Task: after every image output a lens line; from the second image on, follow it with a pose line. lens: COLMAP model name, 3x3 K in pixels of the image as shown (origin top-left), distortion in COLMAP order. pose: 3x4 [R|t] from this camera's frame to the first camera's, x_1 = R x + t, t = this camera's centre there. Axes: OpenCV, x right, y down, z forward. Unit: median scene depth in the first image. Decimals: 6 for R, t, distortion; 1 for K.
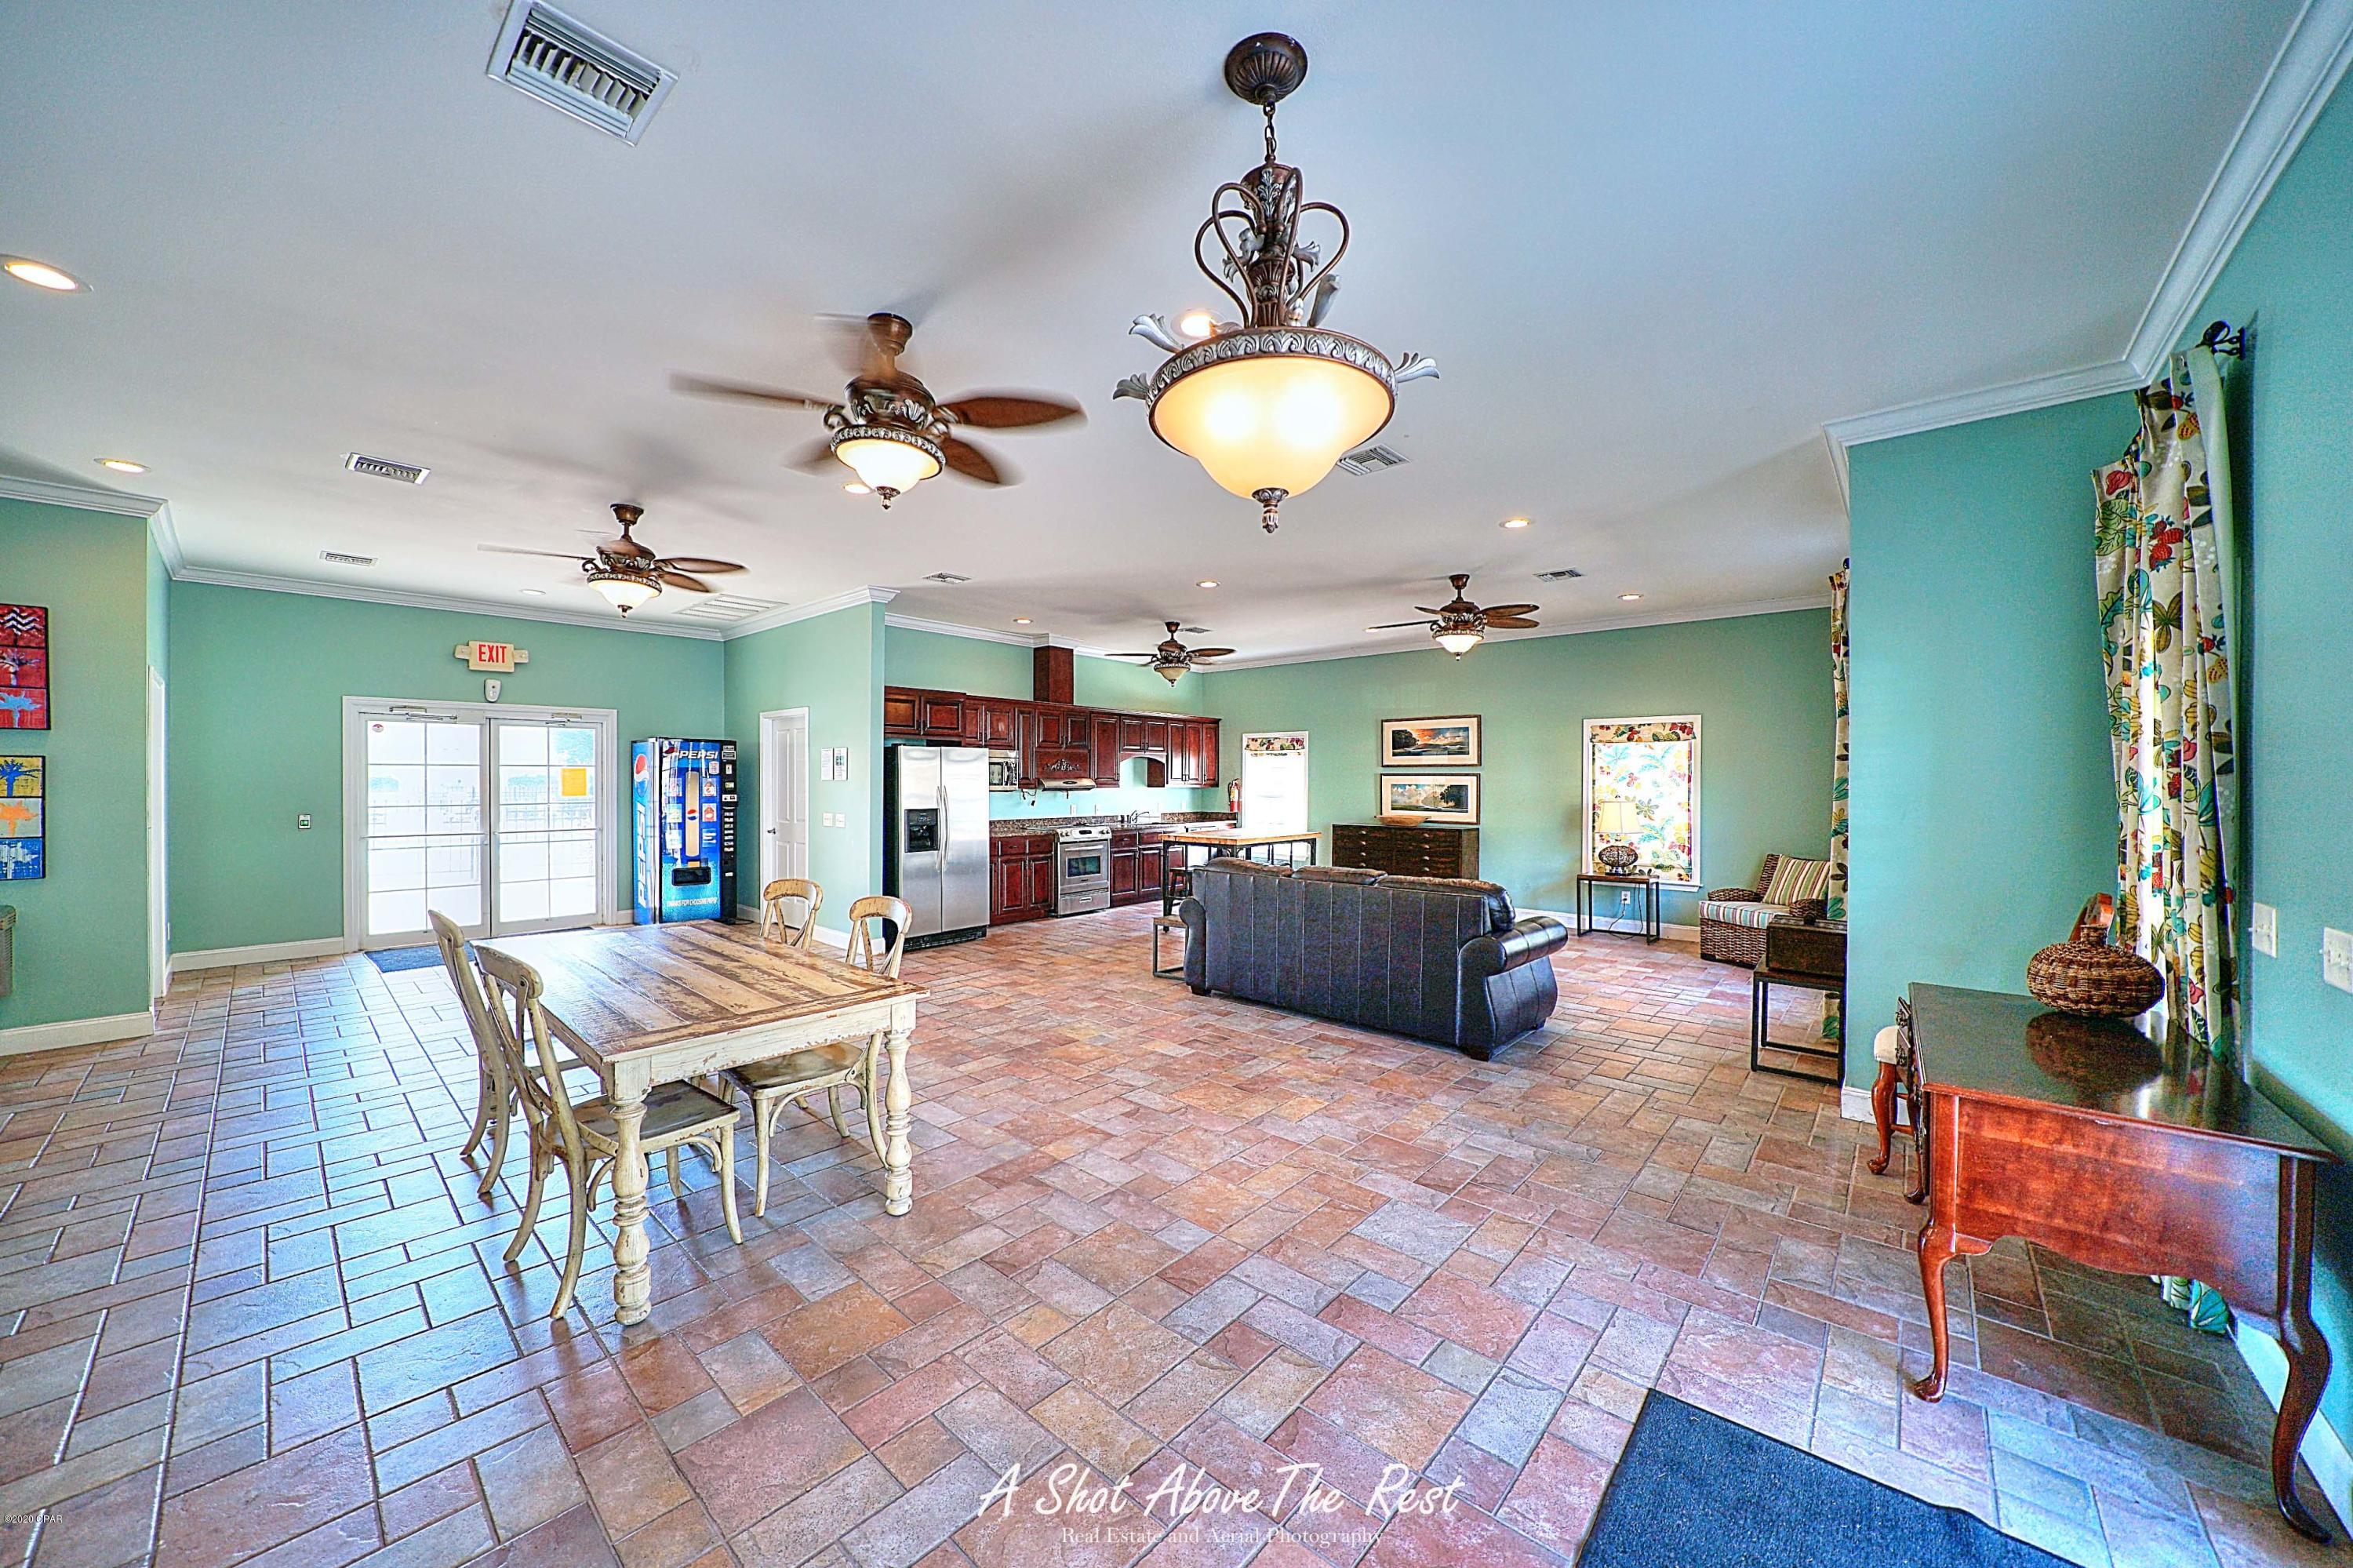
lens RADIAL K [[795.1, 0, 1158.1], [0, 795.1, 787.2], [0, 0, 1]] dist [0.000422, -0.000153]
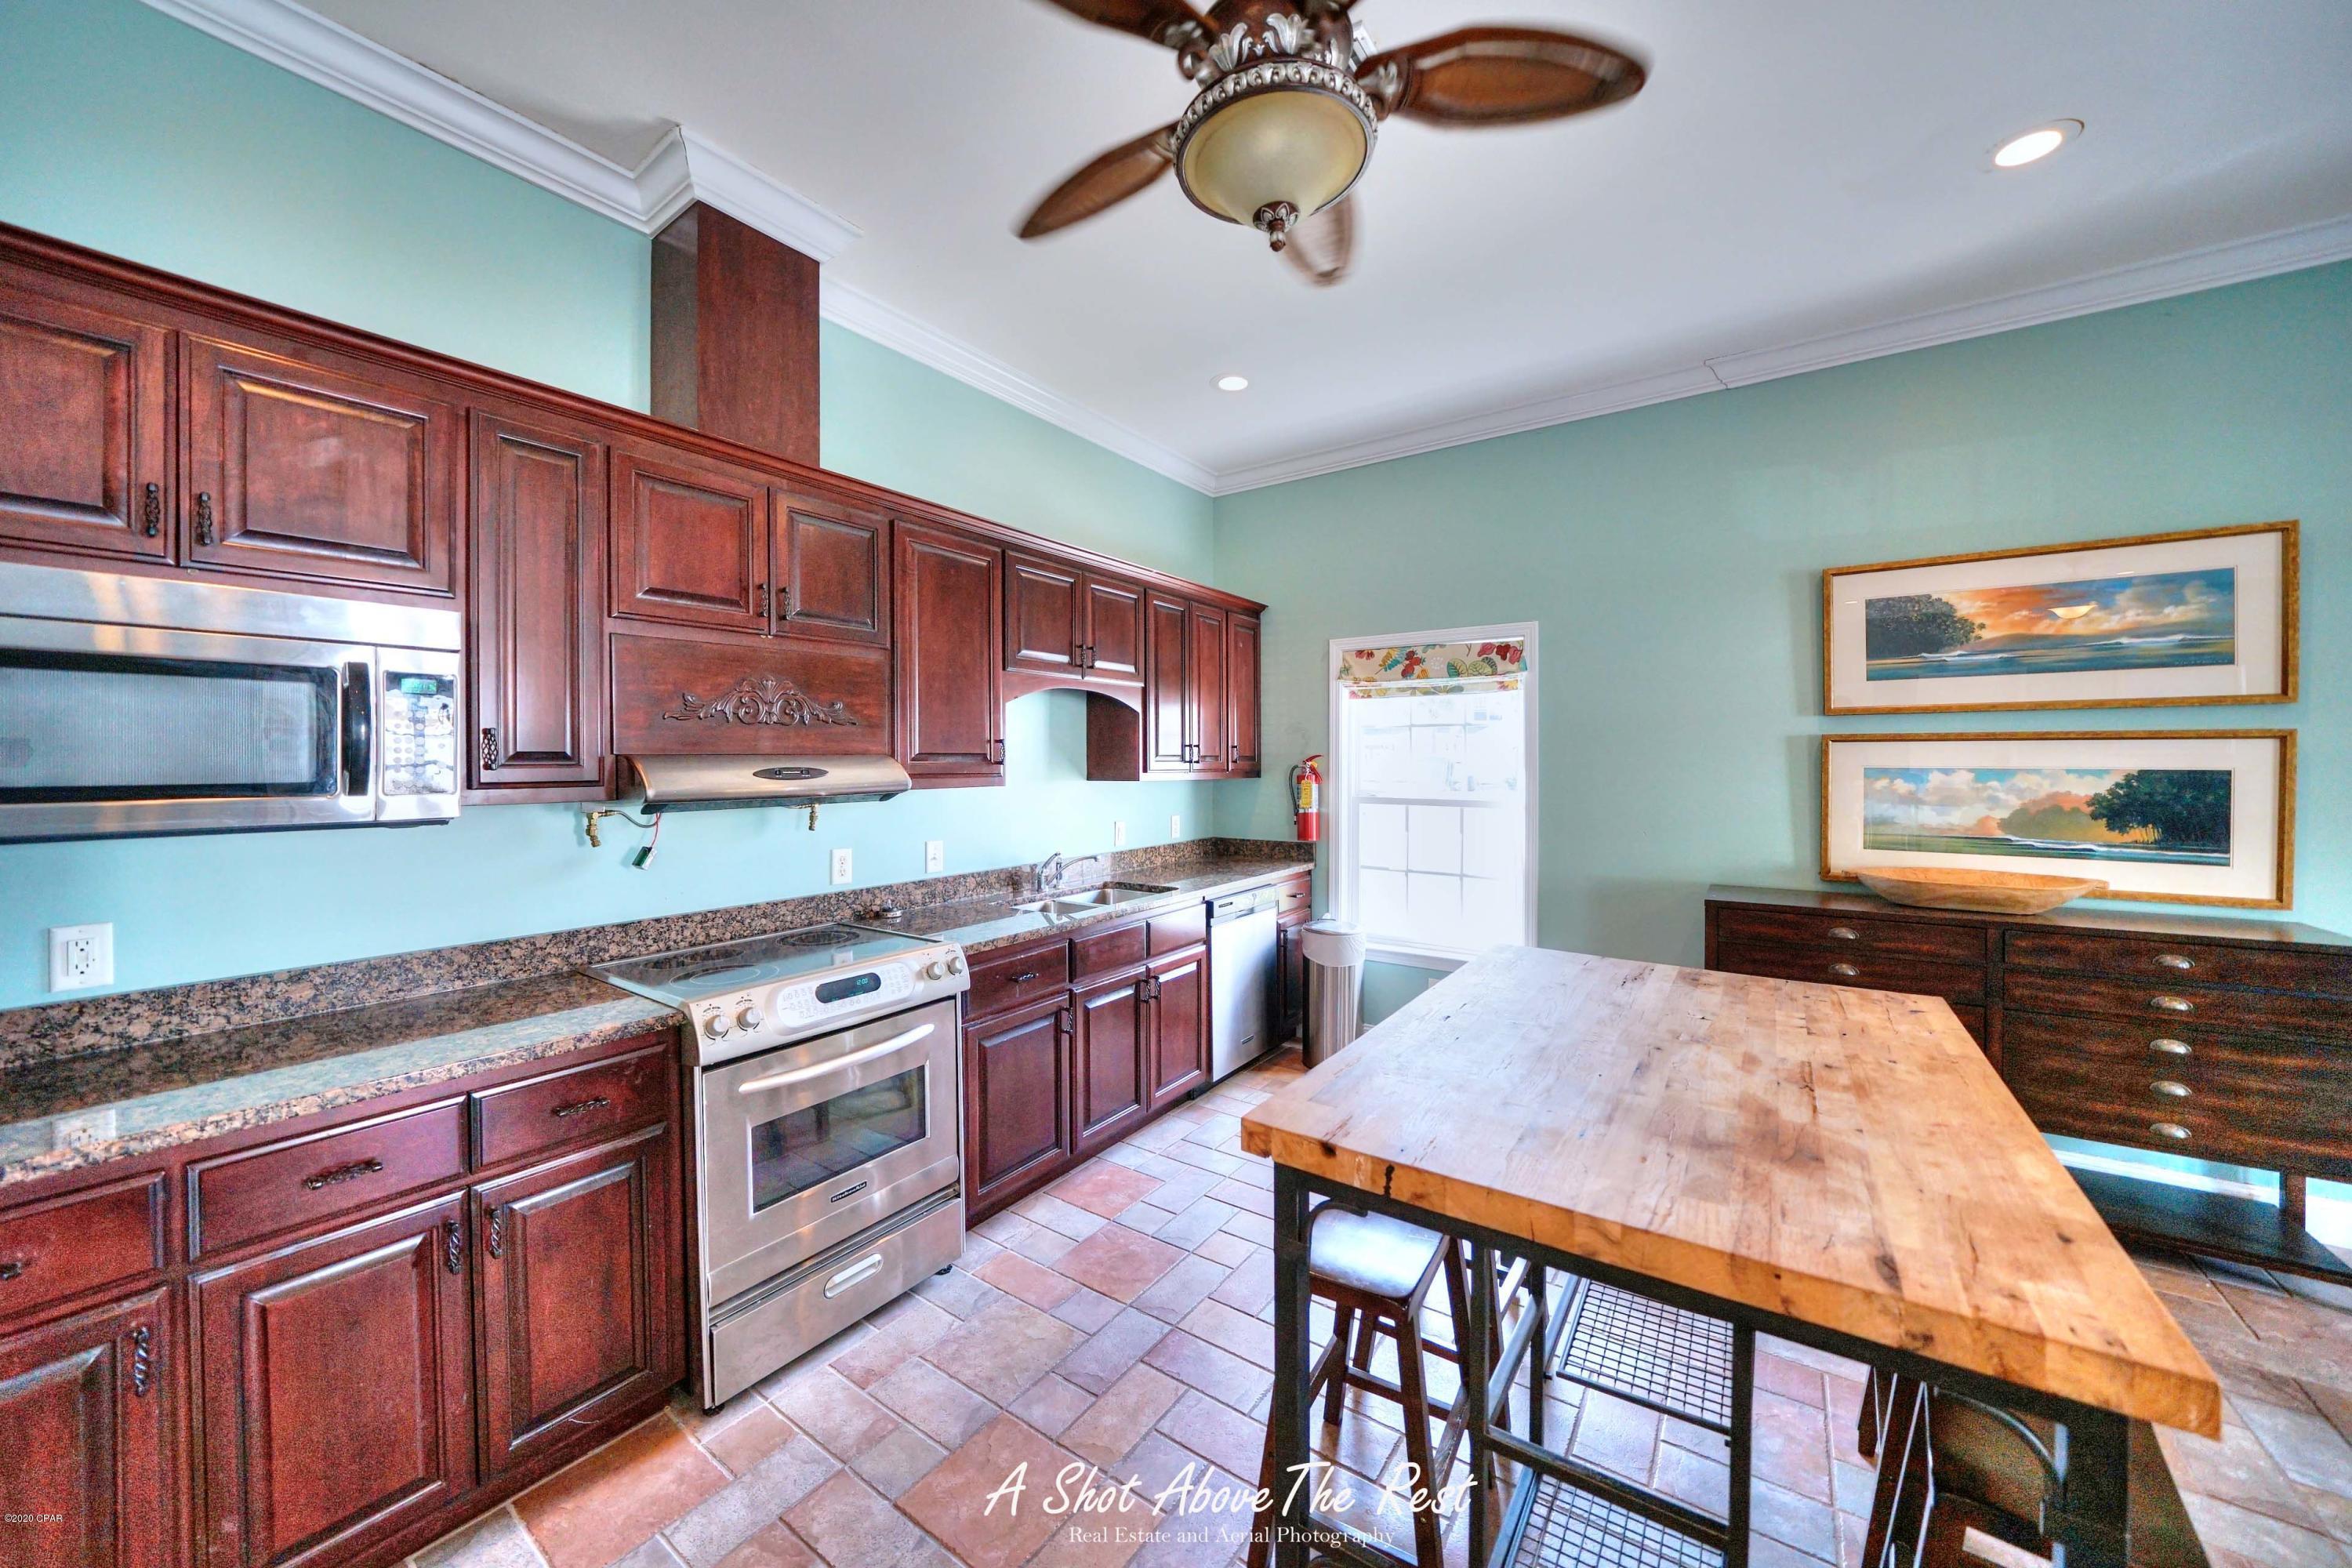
lens RADIAL K [[840.8, 0, 1175.9], [0, 840.8, 771.1], [0, 0, 1]] dist [-0.000022, -0.000041]
pose [[0.990116, -0.008237, 0.140011, -0.027671], [0.007571, 0.999957, 0.005290, -0.006187], [-0.140048, -0.004177, 0.990136, 0.674920]]
